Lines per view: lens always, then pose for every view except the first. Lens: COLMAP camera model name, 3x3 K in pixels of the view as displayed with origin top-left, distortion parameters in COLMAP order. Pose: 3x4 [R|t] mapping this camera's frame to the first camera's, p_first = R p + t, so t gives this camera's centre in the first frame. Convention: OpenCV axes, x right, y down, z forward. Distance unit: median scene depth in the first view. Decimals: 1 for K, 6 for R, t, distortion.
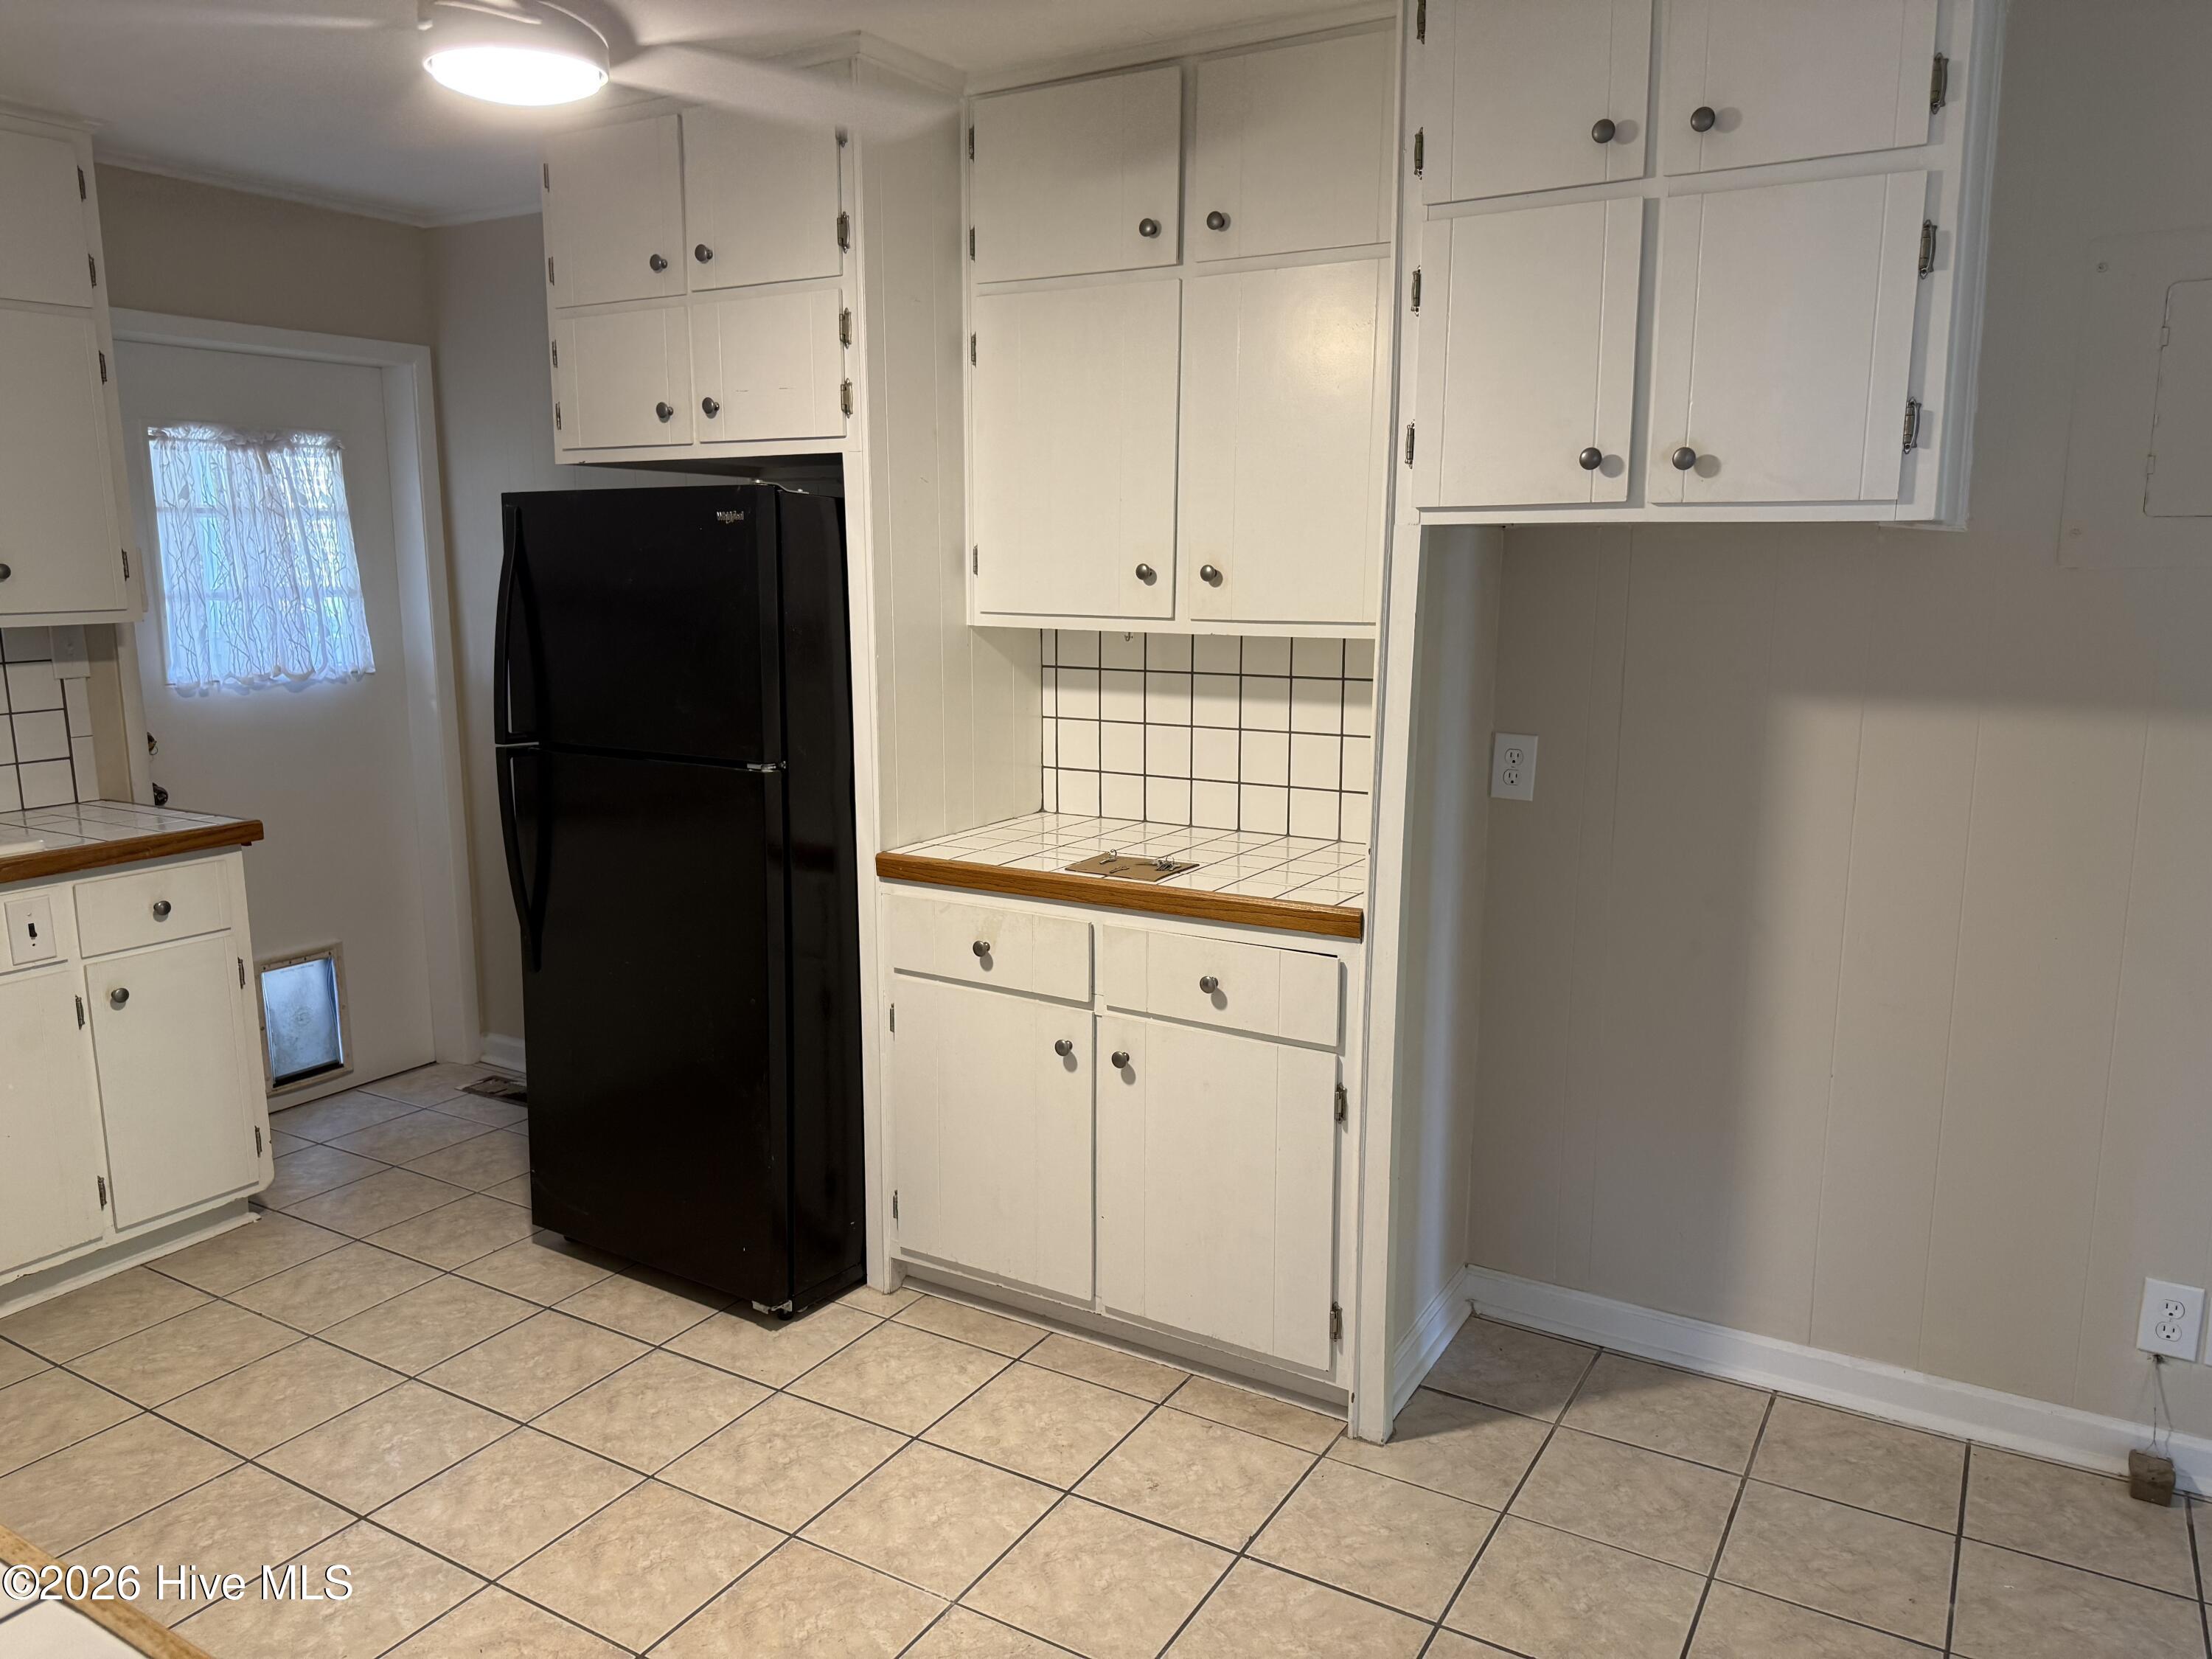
lens RADIAL K [[1571.8, 0, 1132.7], [0, 1571.8, 833.1], [0, 0, 1]] dist [0.051102, -0.067962]
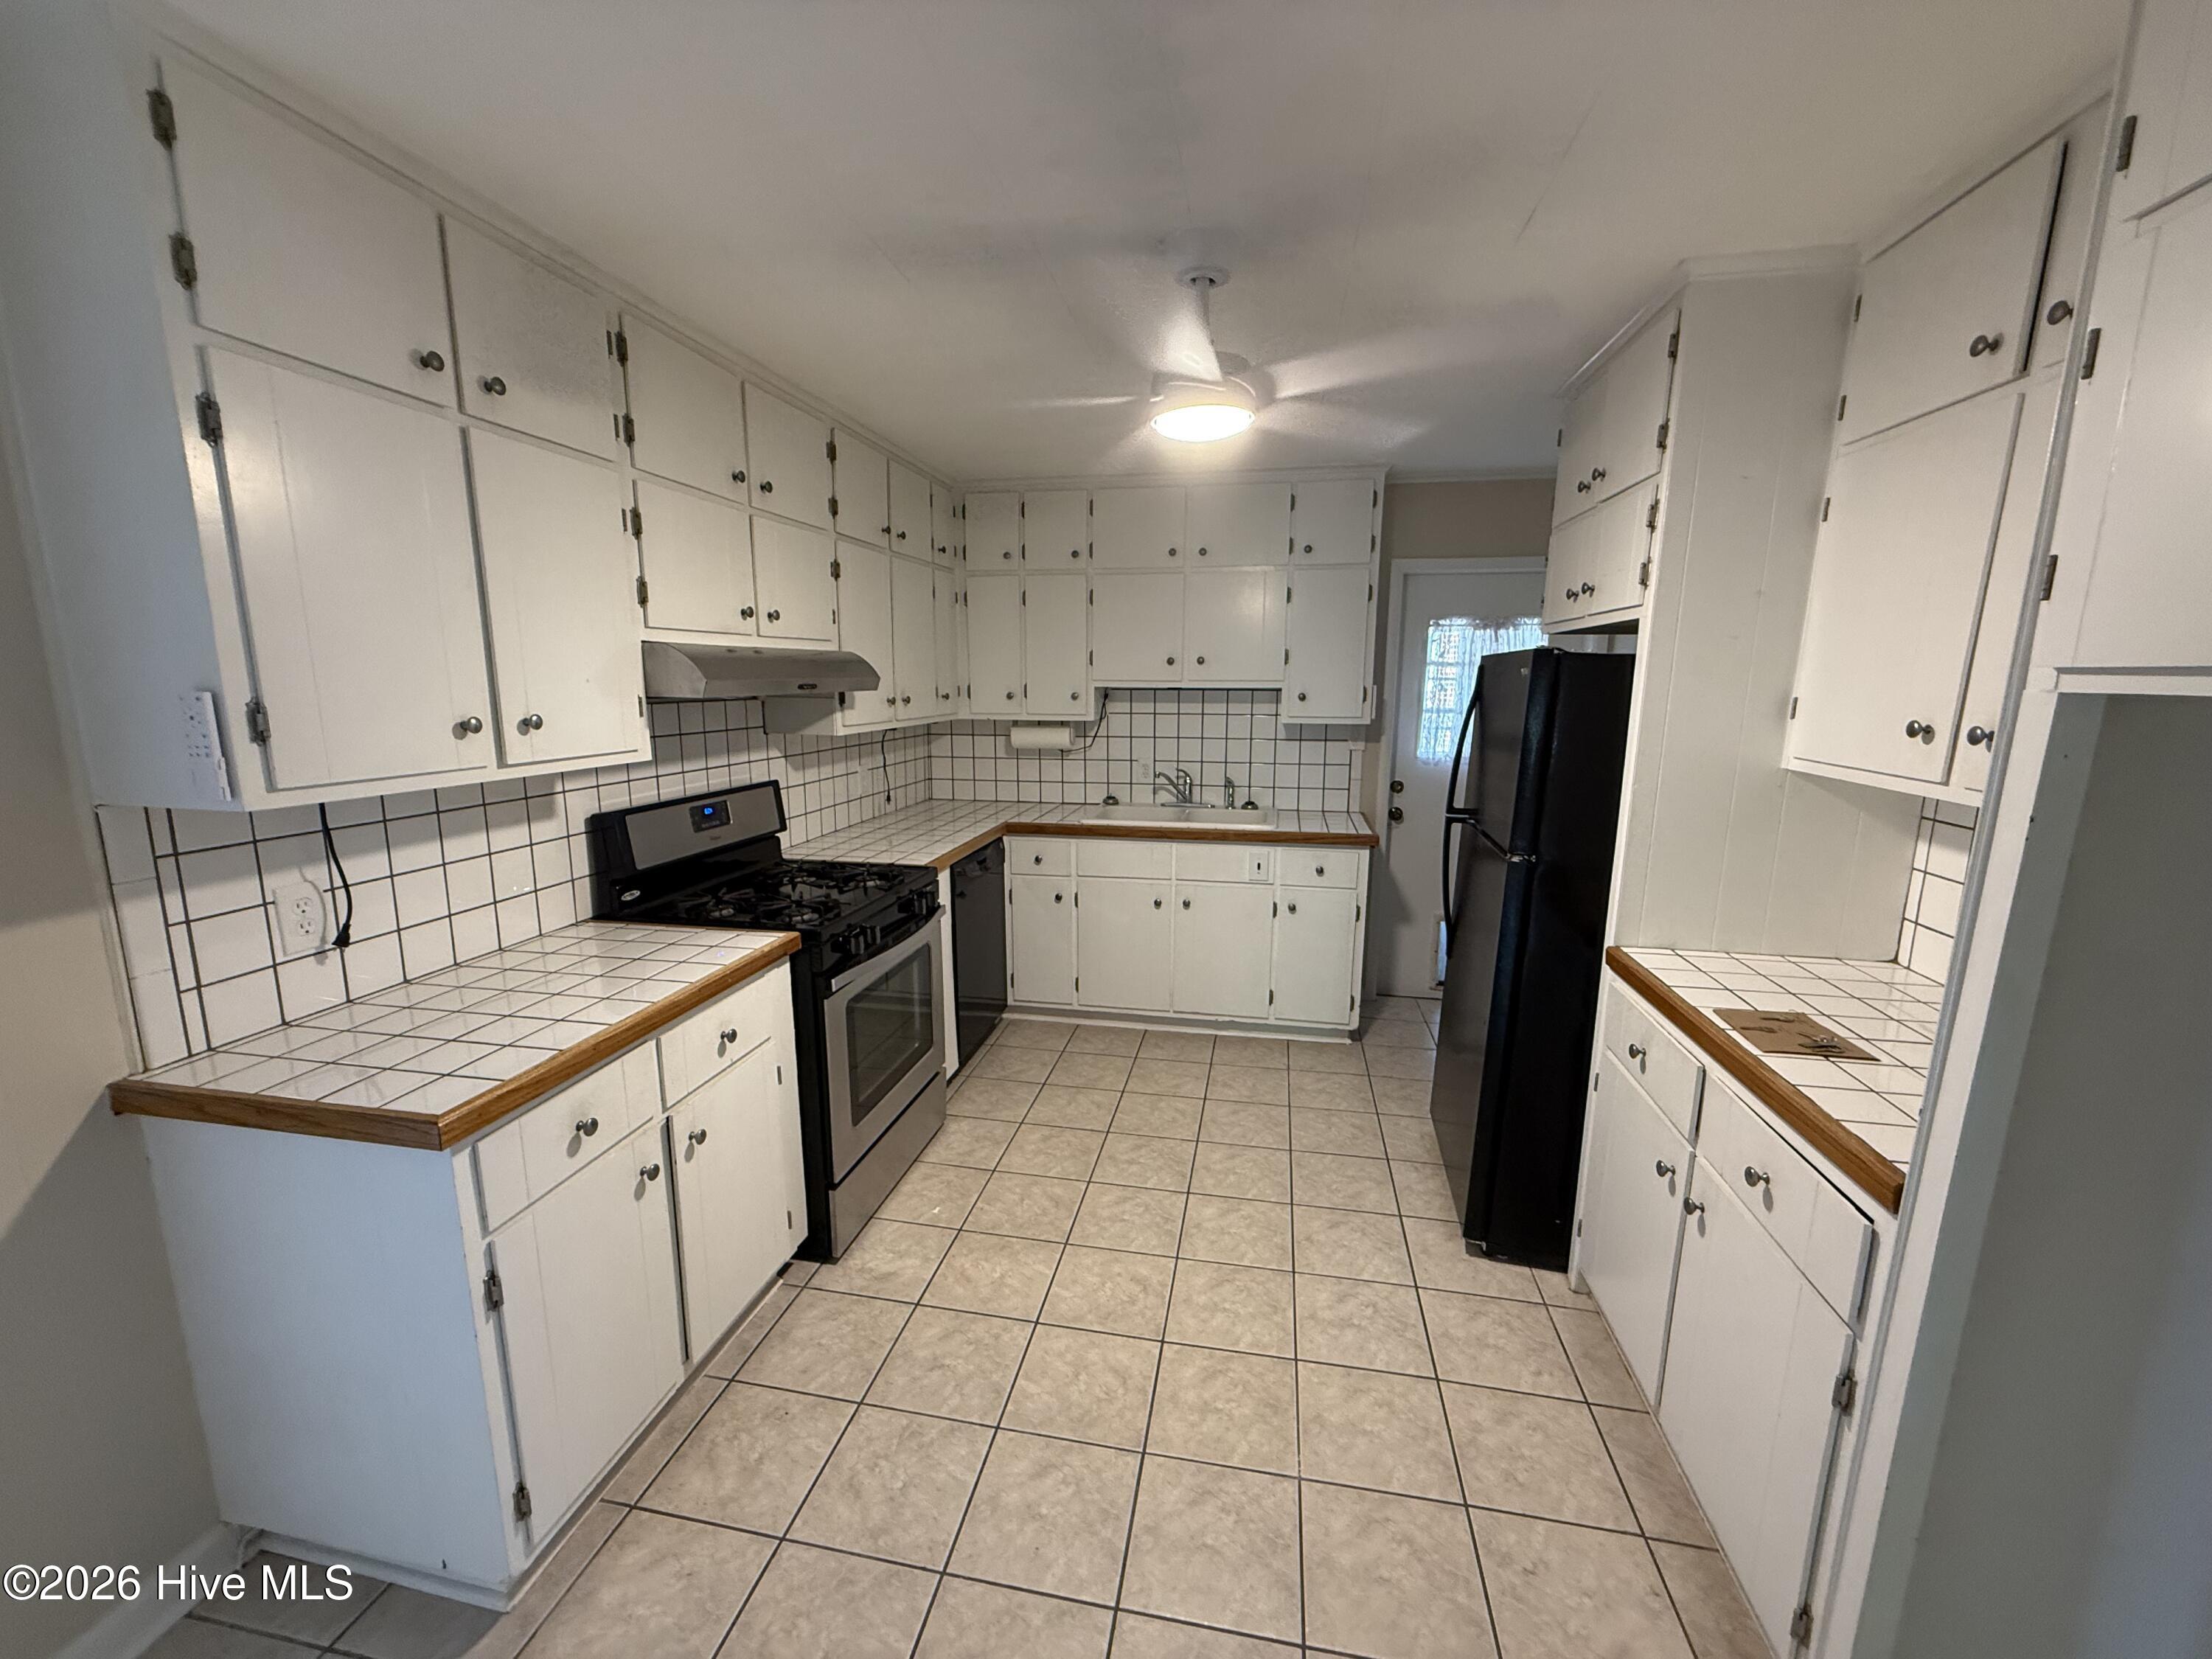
lens RADIAL K [[894.8, 0, 1106.0], [0, 894.8, 829.5], [0, 0, 1]] dist [0.000592, -0.000529]
pose [[0.320180, 0.165759, -0.932743, 0.347271], [-0.168322, 0.978862, 0.116176, -0.090893], [0.932284, 0.119804, 0.341312, 0.392123]]
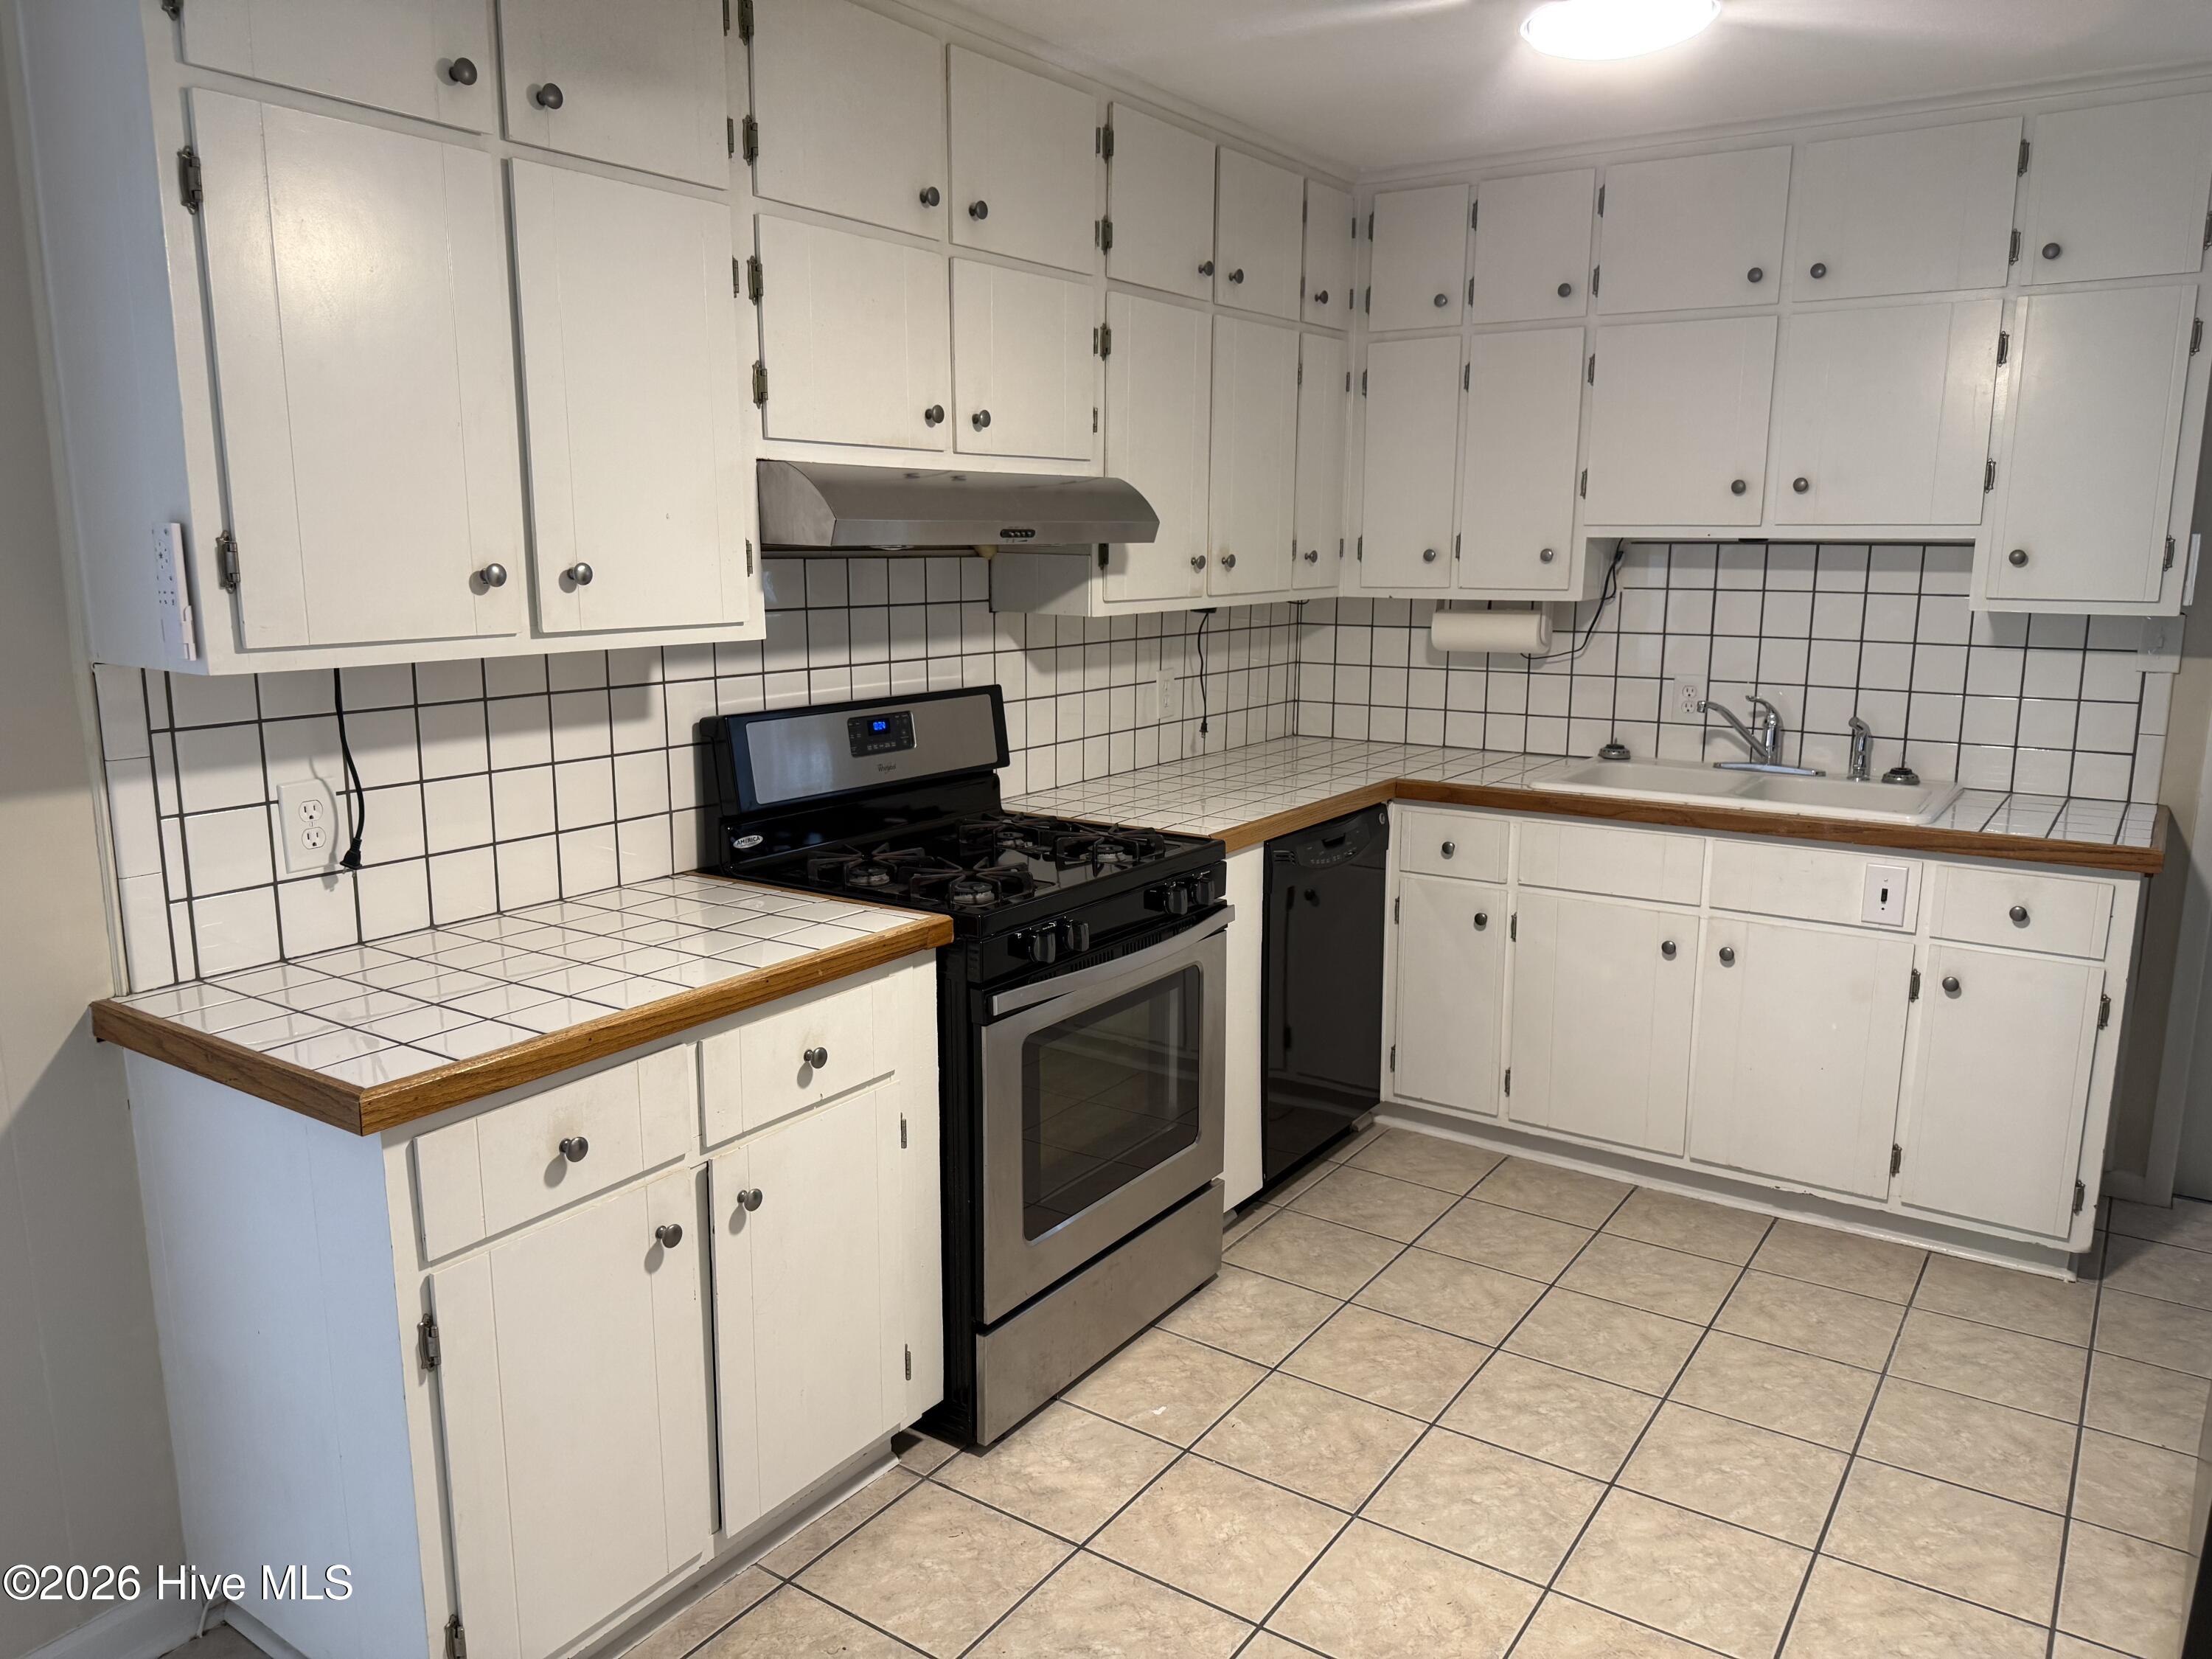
lens RADIAL K [[1592.0, 0, 1106.0], [0, 1592.0, 829.5], [0, 0, 1]] dist [0.055458, -0.075815]
pose [[-0.084530, 0.187606, -0.978600, 0.392366], [-0.174103, 0.964226, 0.199889, -0.104790], [0.981093, 0.187274, -0.048843, 0.529673]]
